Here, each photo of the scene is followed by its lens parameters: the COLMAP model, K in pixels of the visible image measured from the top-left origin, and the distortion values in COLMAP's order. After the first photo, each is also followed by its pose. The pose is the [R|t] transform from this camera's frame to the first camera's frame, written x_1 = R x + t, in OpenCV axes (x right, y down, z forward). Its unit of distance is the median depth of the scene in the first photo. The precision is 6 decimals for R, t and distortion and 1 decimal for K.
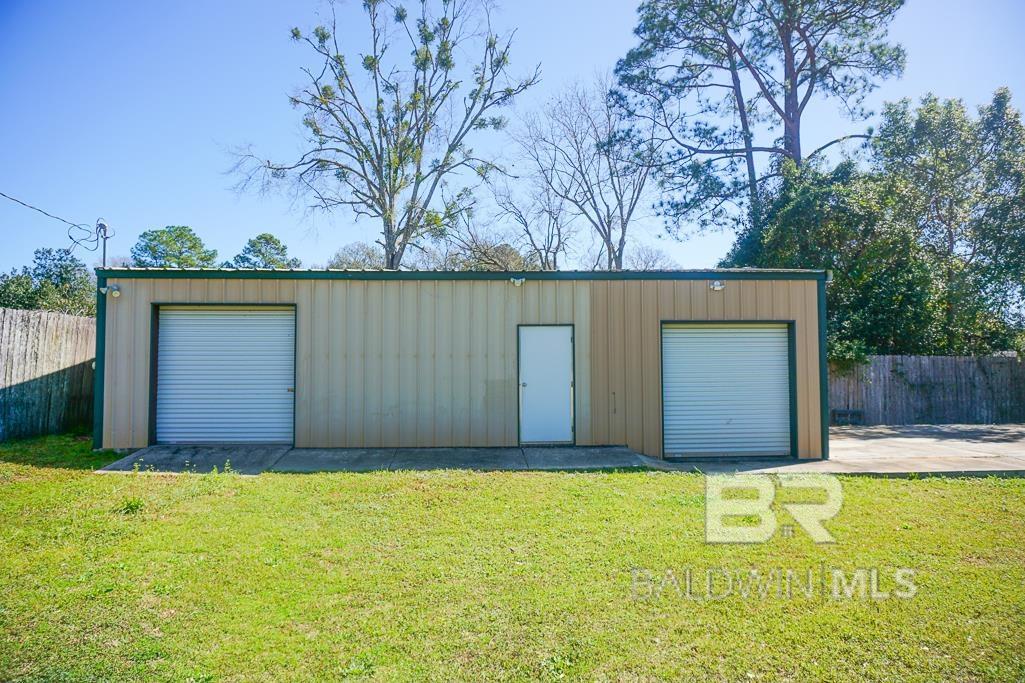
lens RADIAL K [[688.9, 0, 519.2], [0, 688.9, 335.3], [0, 0, 1]] dist [-0.040380, 0.024088]
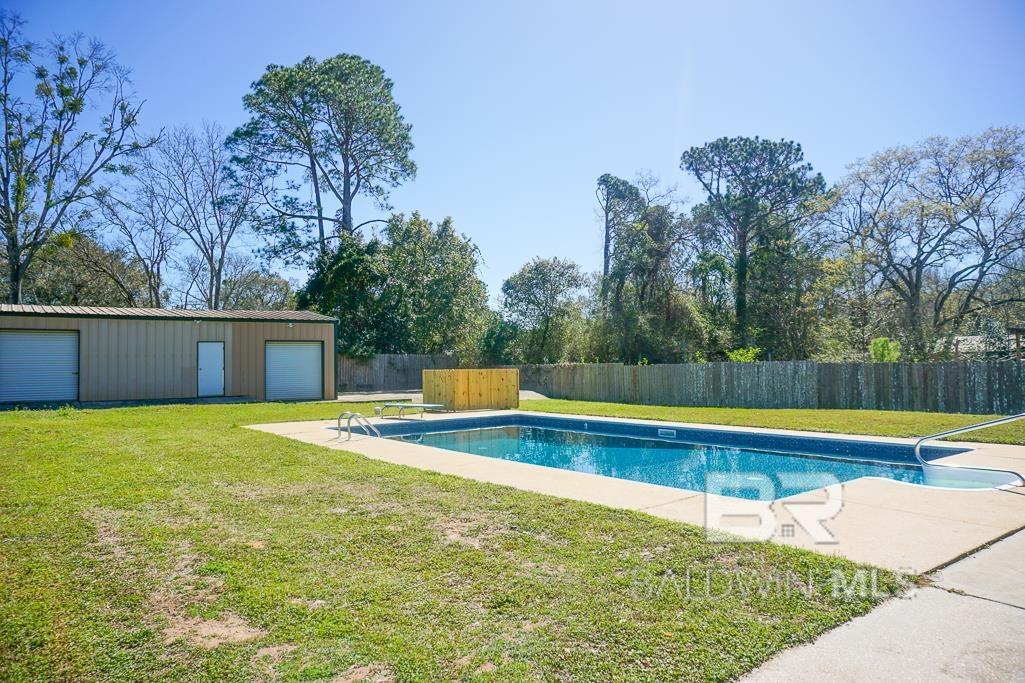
lens RADIAL K [[688.9, 0, 524.4], [0, 688.9, 336.5], [0, 0, 1]] dist [-0.040380, 0.024088]
pose [[0.828285, 0.016286, 0.560071, -0.129940], [-0.021996, 0.999752, 0.003459, -0.022269], [-0.559875, -0.015184, 0.828438, -0.497855]]
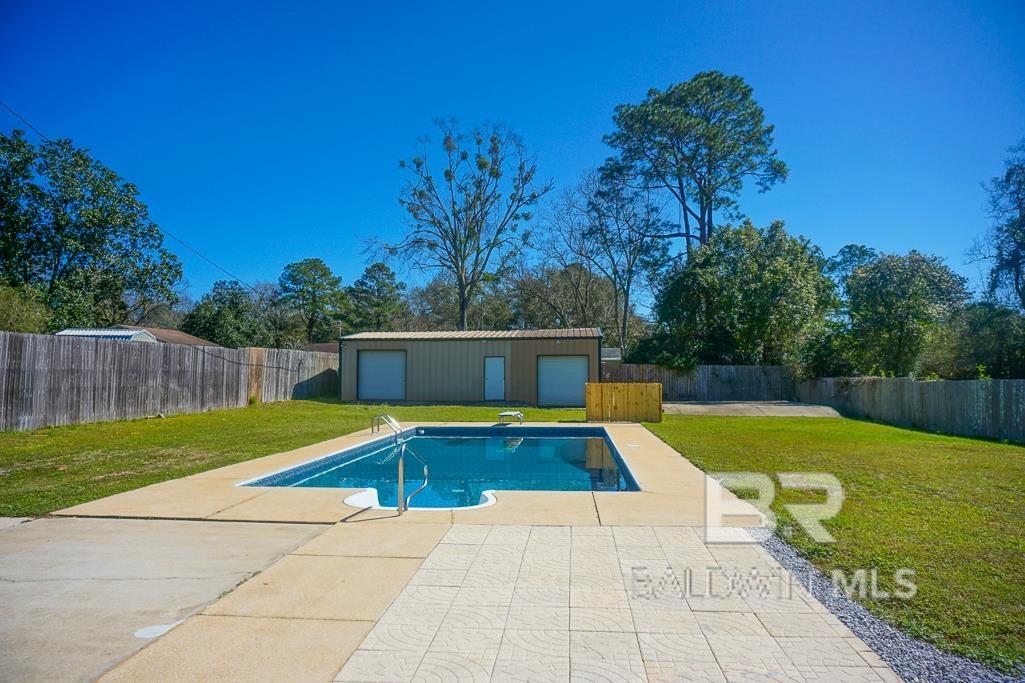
lens RADIAL K [[688.9, 0, 522.1], [0, 688.9, 341.8], [0, 0, 1]] dist [-0.040380, 0.024088]
pose [[0.990122, -0.004271, -0.140143, 0.193800], [0.005388, 0.999957, 0.007592, -0.034522], [0.140104, -0.008272, 0.990102, -0.618642]]
